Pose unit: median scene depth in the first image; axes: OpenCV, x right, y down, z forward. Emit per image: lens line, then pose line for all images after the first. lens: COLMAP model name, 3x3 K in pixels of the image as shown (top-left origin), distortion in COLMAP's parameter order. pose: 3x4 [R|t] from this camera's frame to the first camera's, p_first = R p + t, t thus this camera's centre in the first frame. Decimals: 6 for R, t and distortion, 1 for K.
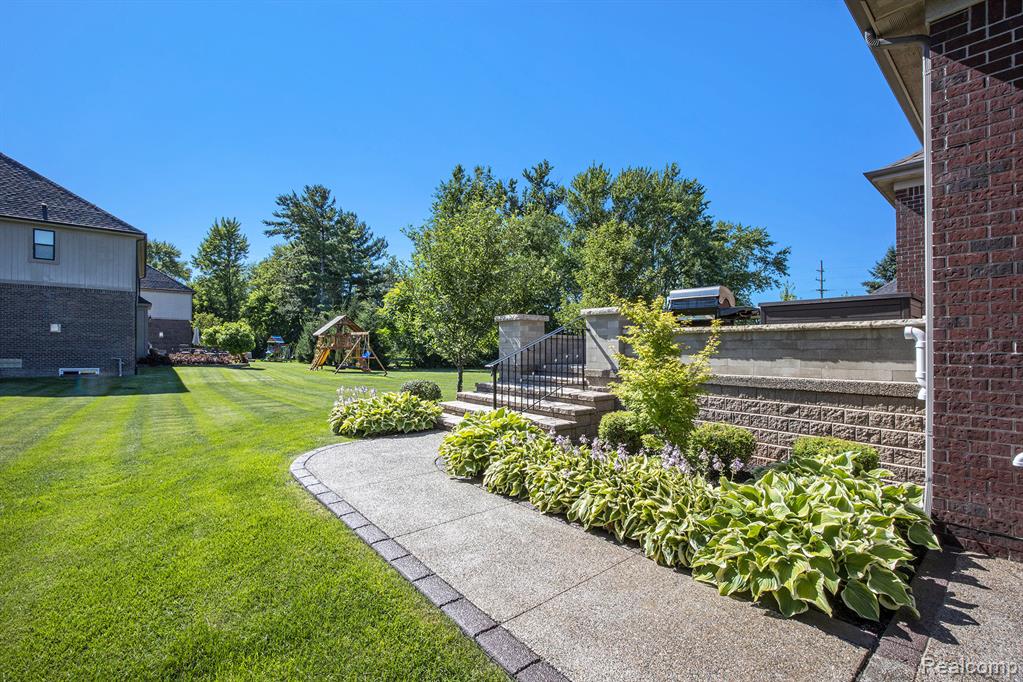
lens RADIAL K [[452.7, 0, 515.9], [0, 452.7, 358.8], [0, 0, 1]] dist [0.001404, -0.000001]
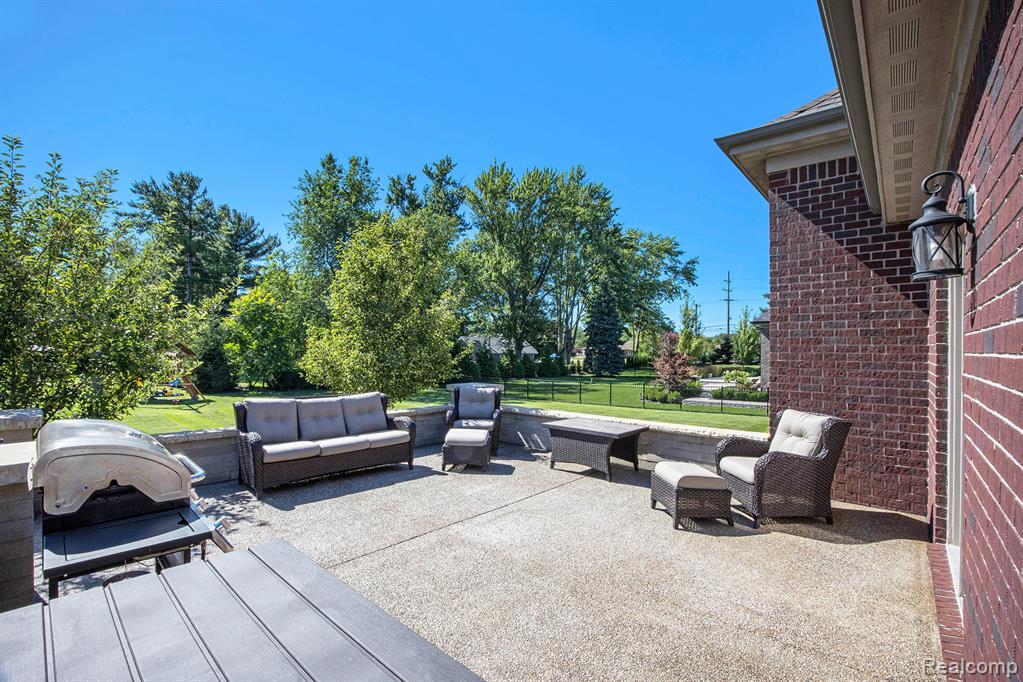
lens RADIAL K [[441.0, 0, 506.8], [0, 441.0, 362.1], [0, 0, 1]] dist [-0.004612, 0.000050]
pose [[0.993363, -0.001815, 0.115006, 0.082156], [0.000845, 0.999964, 0.008477, -0.026110], [-0.115017, -0.008324, 0.993329, 0.090034]]
